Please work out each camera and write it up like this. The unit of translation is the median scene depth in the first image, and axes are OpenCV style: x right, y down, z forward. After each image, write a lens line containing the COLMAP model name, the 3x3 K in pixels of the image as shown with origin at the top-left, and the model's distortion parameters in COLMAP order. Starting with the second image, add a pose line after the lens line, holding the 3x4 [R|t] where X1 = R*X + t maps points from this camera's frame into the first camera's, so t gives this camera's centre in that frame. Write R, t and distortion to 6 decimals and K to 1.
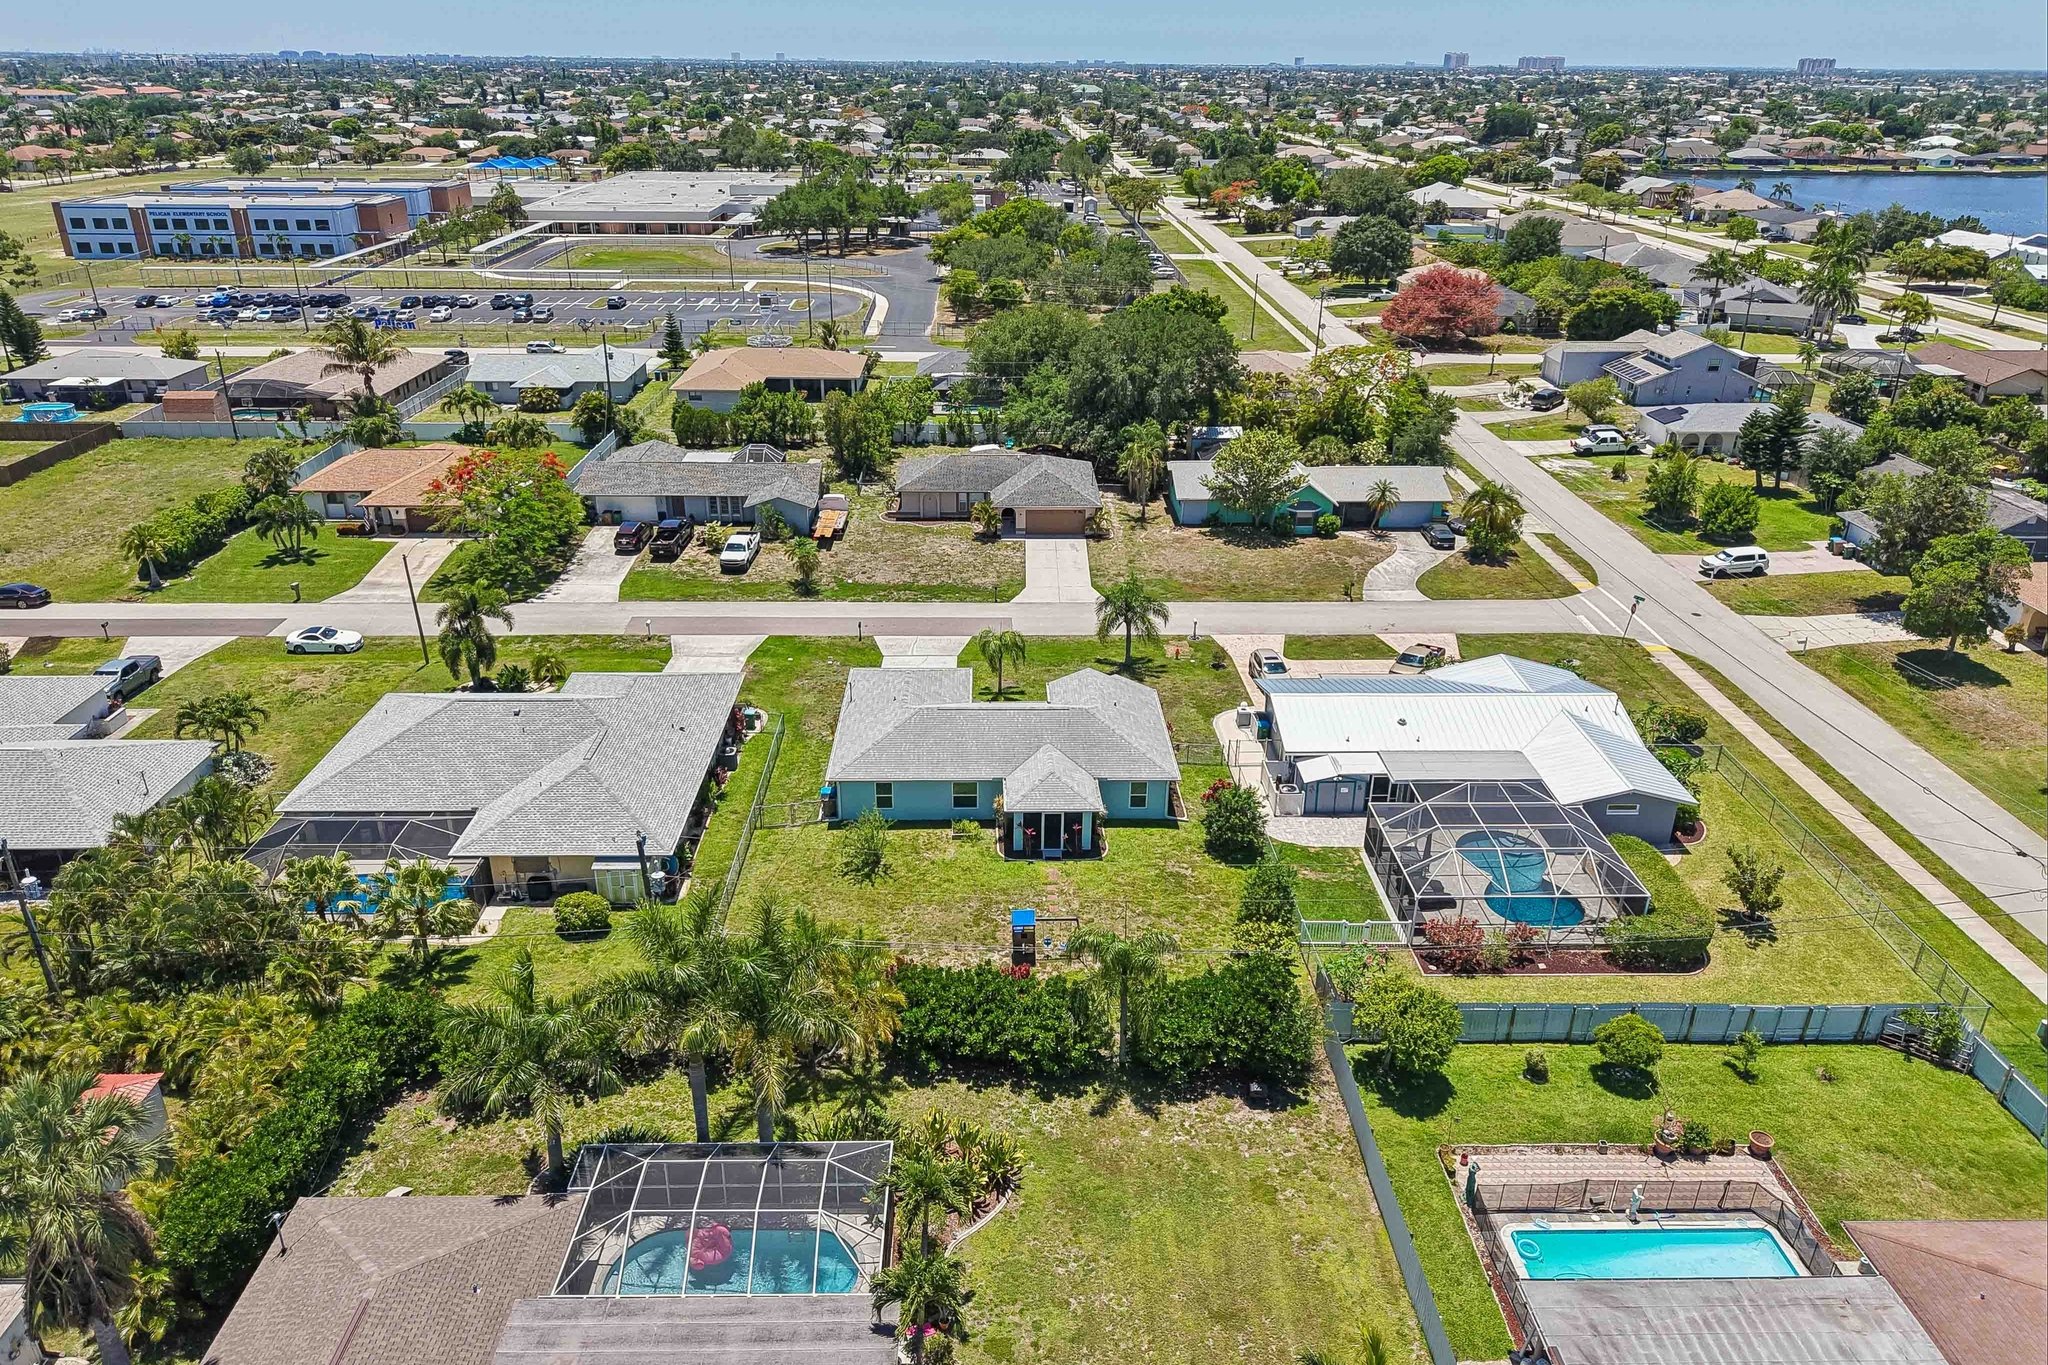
lens RADIAL K [[1411.9, 0, 1040.3], [0, 1411.9, 644.5], [0, 0, 1]] dist [0.092191, -0.207645]
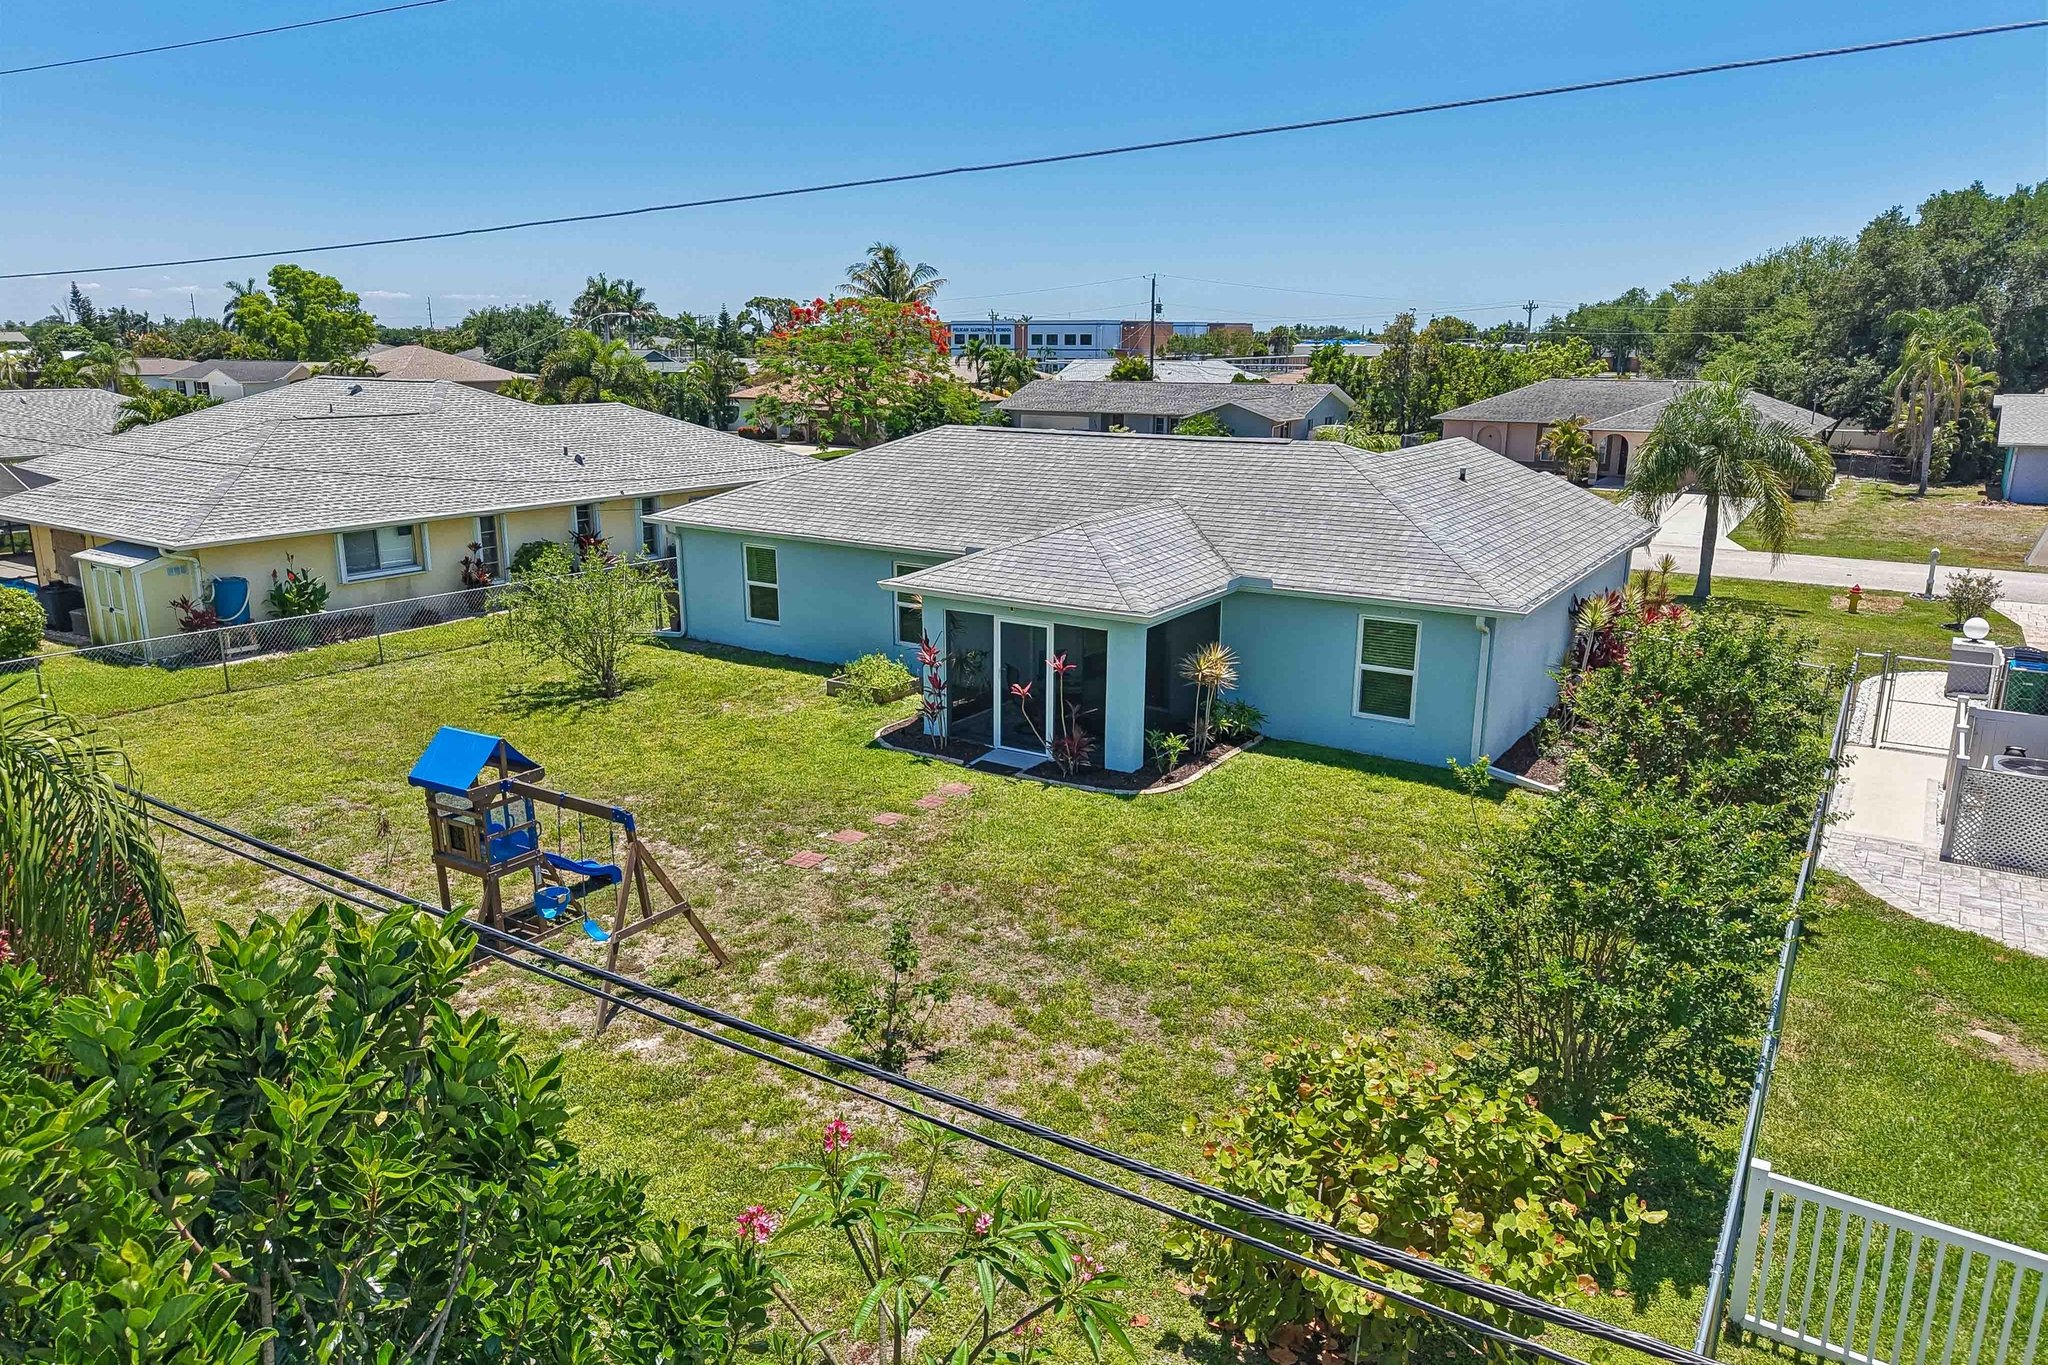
lens RADIAL K [[1416.9, 0, 1024.0], [0, 1416.9, 682.5], [0, 0, 1]] dist [0.086255, -0.147350]
pose [[0.819581, 0.142345, -0.555000, 0.125685], [-0.232566, 0.967911, -0.095187, 0.113107], [0.523641, 0.207088, 0.826387, 0.527196]]
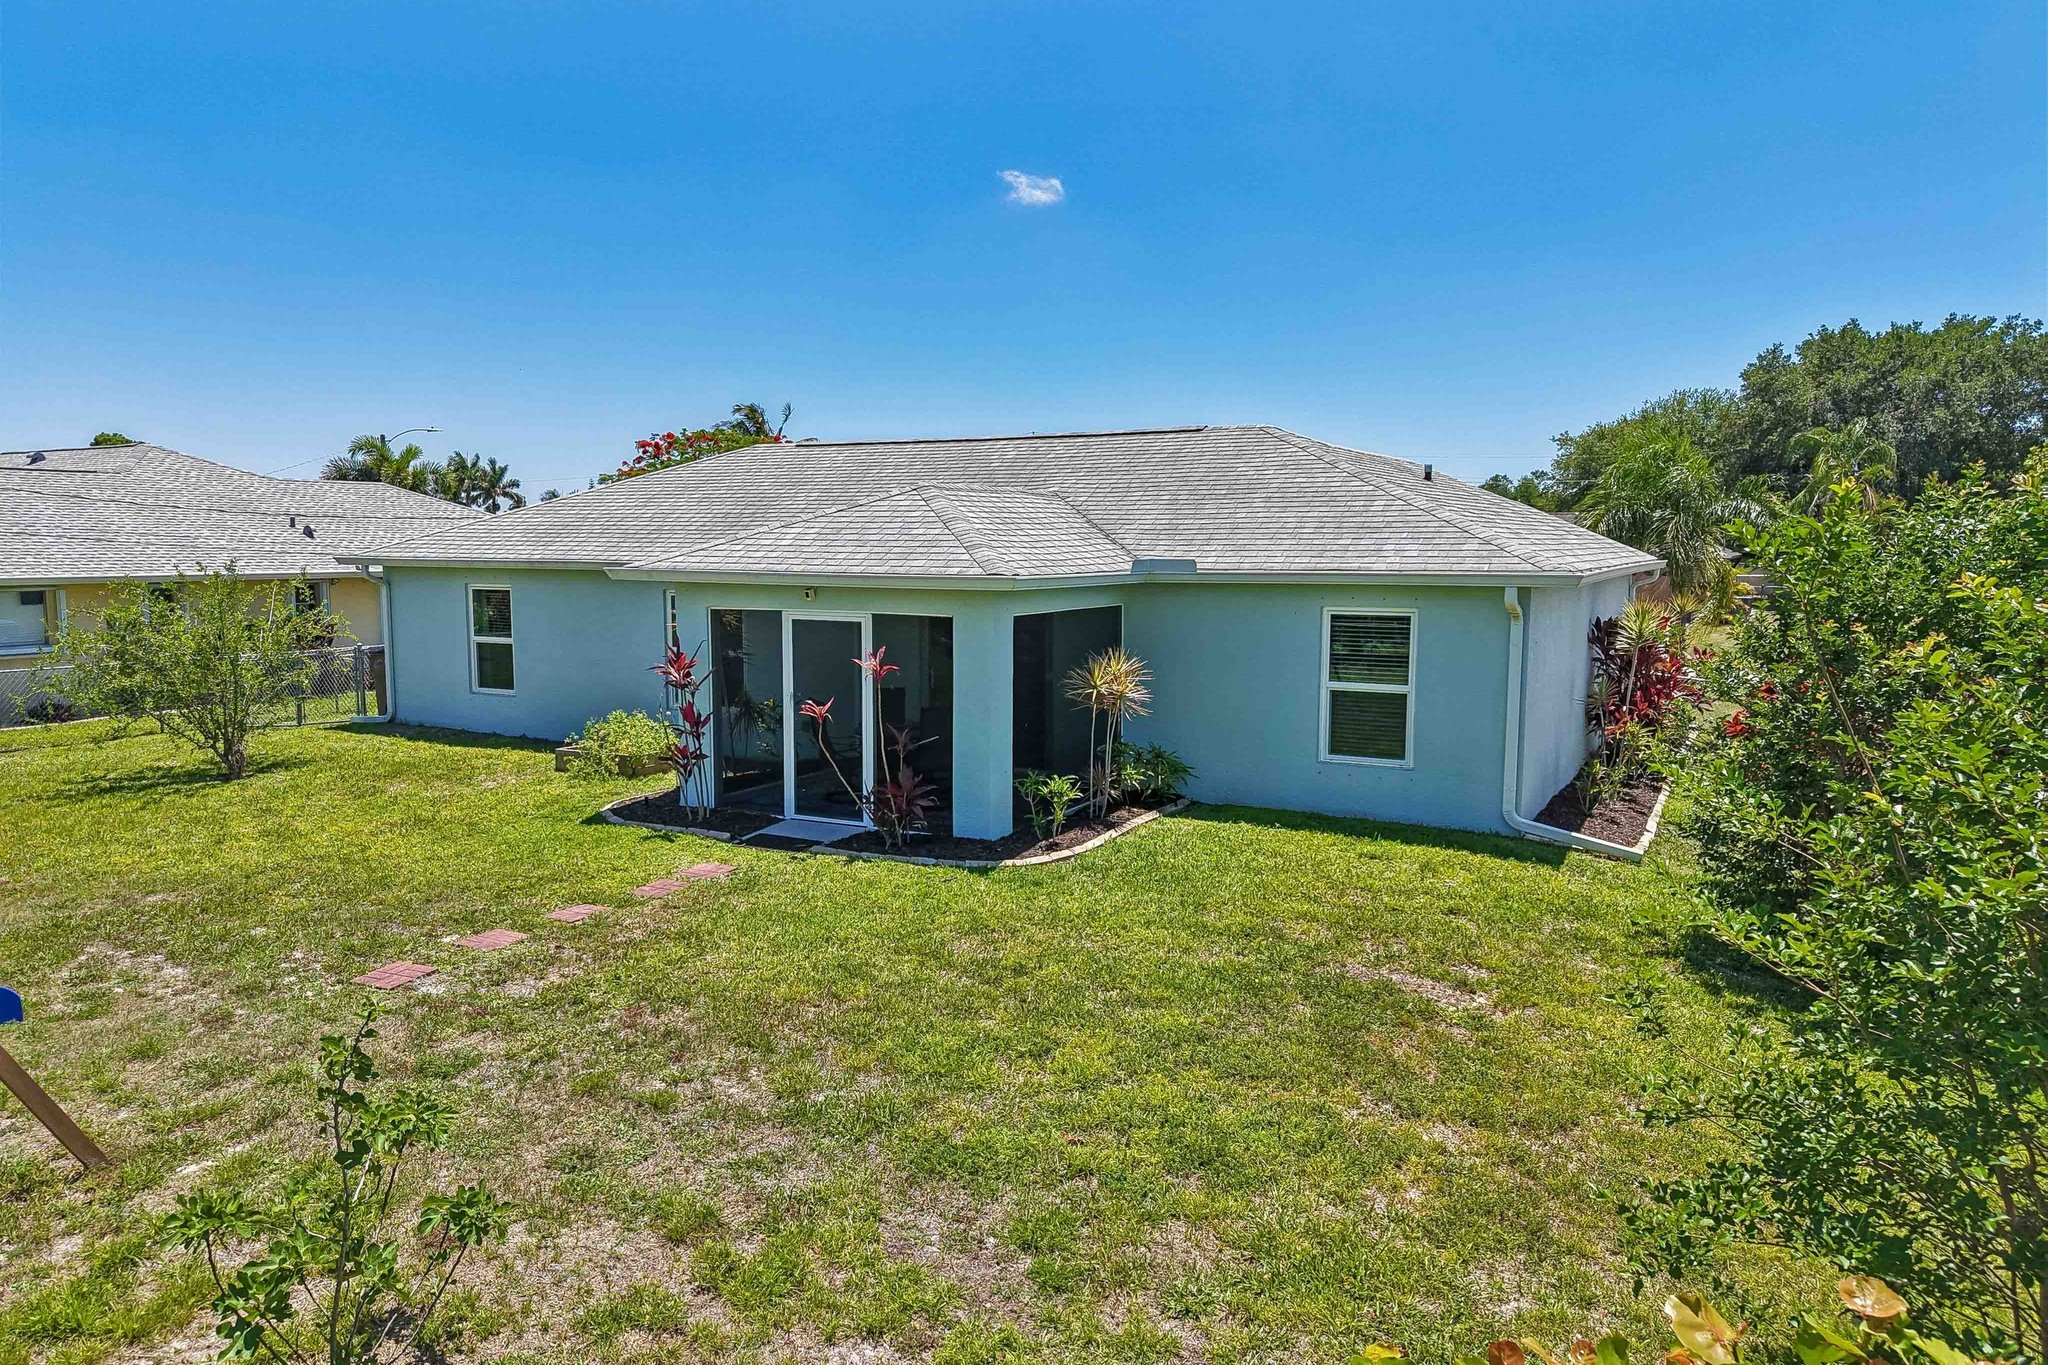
lens RADIAL K [[1411.9, 0, 1040.3], [0, 1411.9, 644.5], [0, 0, 1]] dist [0.092191, -0.207645]
pose [[0.867550, 0.041775, -0.495593, 0.093485], [-0.202166, 0.940049, -0.274657, 0.120611], [0.454408, 0.338470, 0.823985, 0.597167]]
